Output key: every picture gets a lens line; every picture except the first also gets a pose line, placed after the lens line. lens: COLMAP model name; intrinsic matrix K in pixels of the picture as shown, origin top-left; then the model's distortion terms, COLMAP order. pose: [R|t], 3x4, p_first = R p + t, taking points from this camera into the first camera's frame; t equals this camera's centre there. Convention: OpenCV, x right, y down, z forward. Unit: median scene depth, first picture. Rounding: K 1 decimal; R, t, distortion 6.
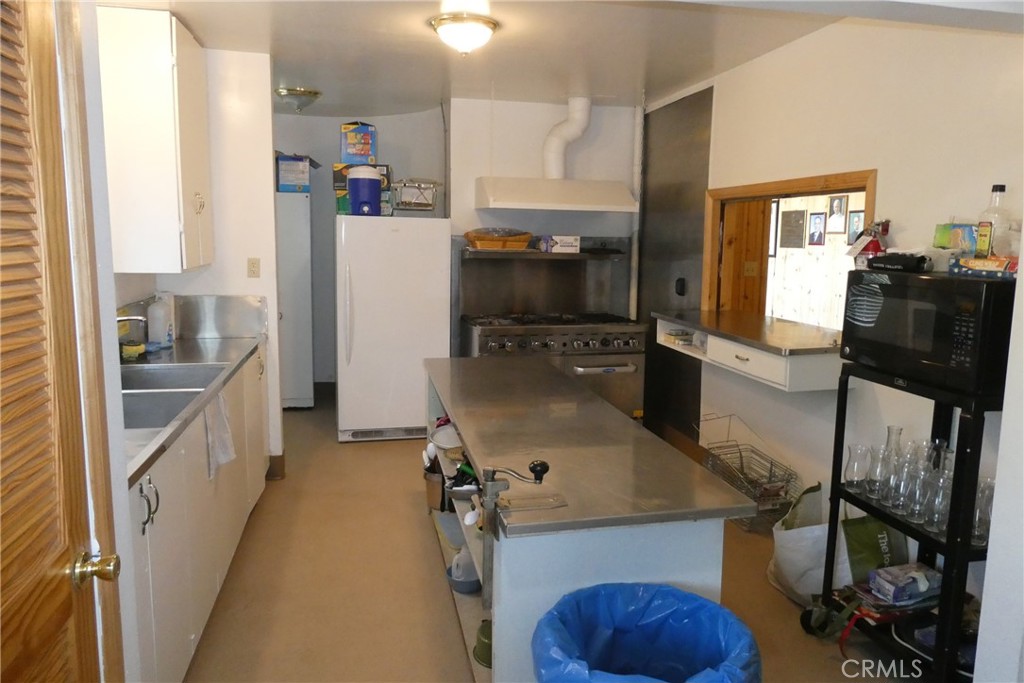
lens RADIAL K [[744.9, 0, 524.1], [0, 744.9, 344.2], [0, 0, 1]] dist [-0.001145, -0.002000]
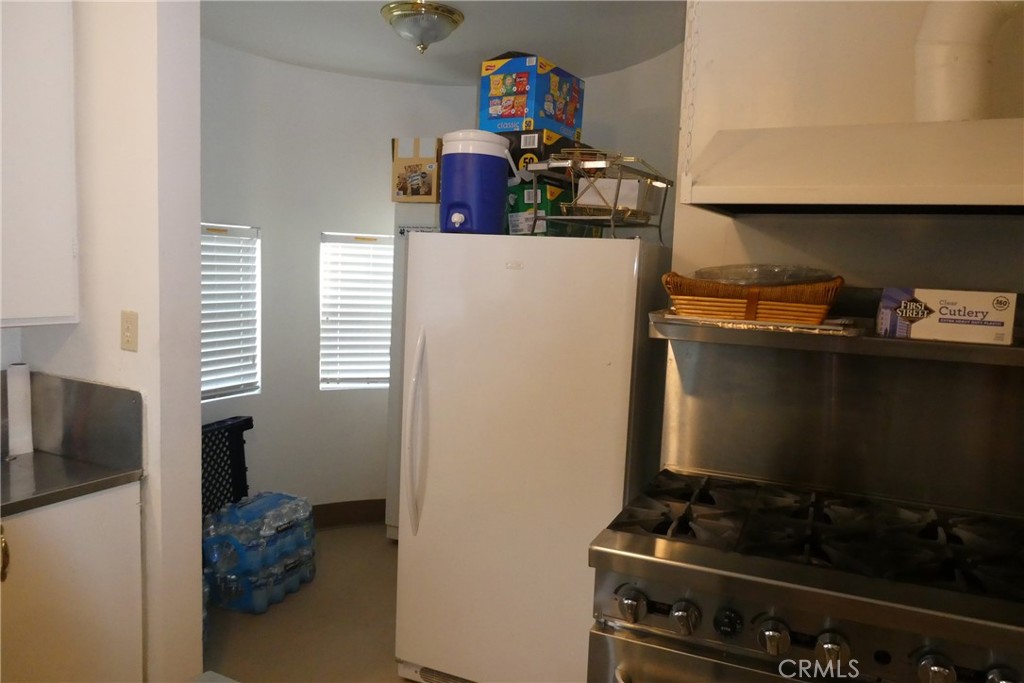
lens RADIAL K [[746.4, 0, 506.0], [0, 746.4, 339.5], [0, 0, 1]] dist [-0.004815, -0.008186]
pose [[0.775011, 0.075433, -0.627430, 0.108410], [-0.118526, 0.992582, -0.027071, -0.093557], [0.620734, 0.095347, 0.778202, 0.638419]]
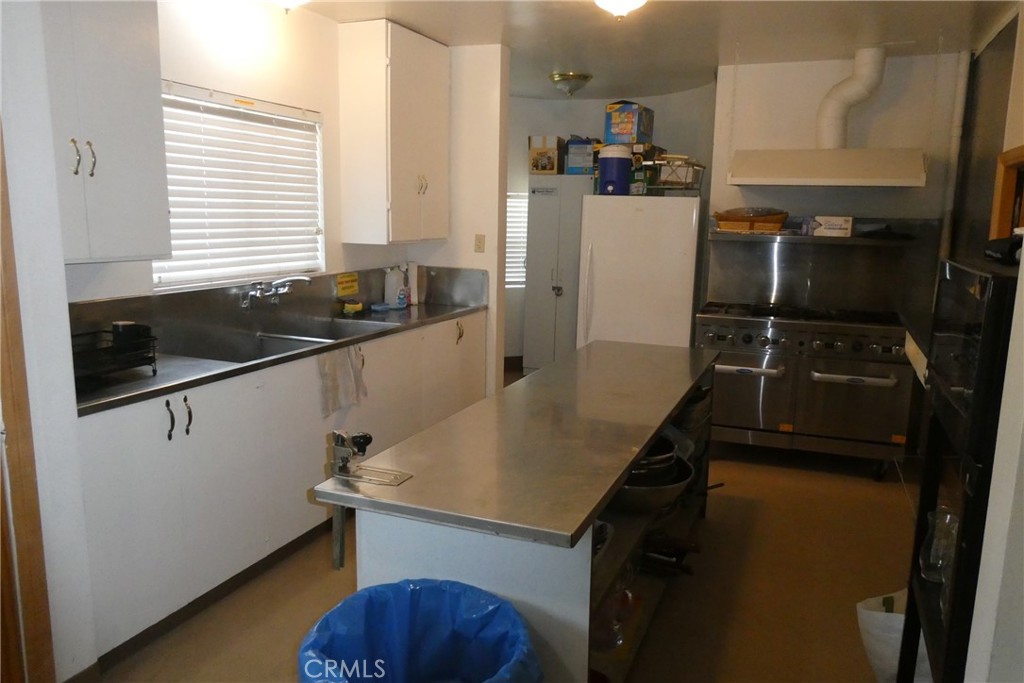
lens RADIAL K [[746.4, 0, 506.0], [0, 746.4, 339.5], [0, 0, 1]] dist [-0.004815, -0.008186]
pose [[0.817916, 0.095669, -0.567327, 0.248943], [-0.089624, 0.995227, 0.038615, -0.006614], [0.568314, 0.019263, 0.822587, 0.102777]]
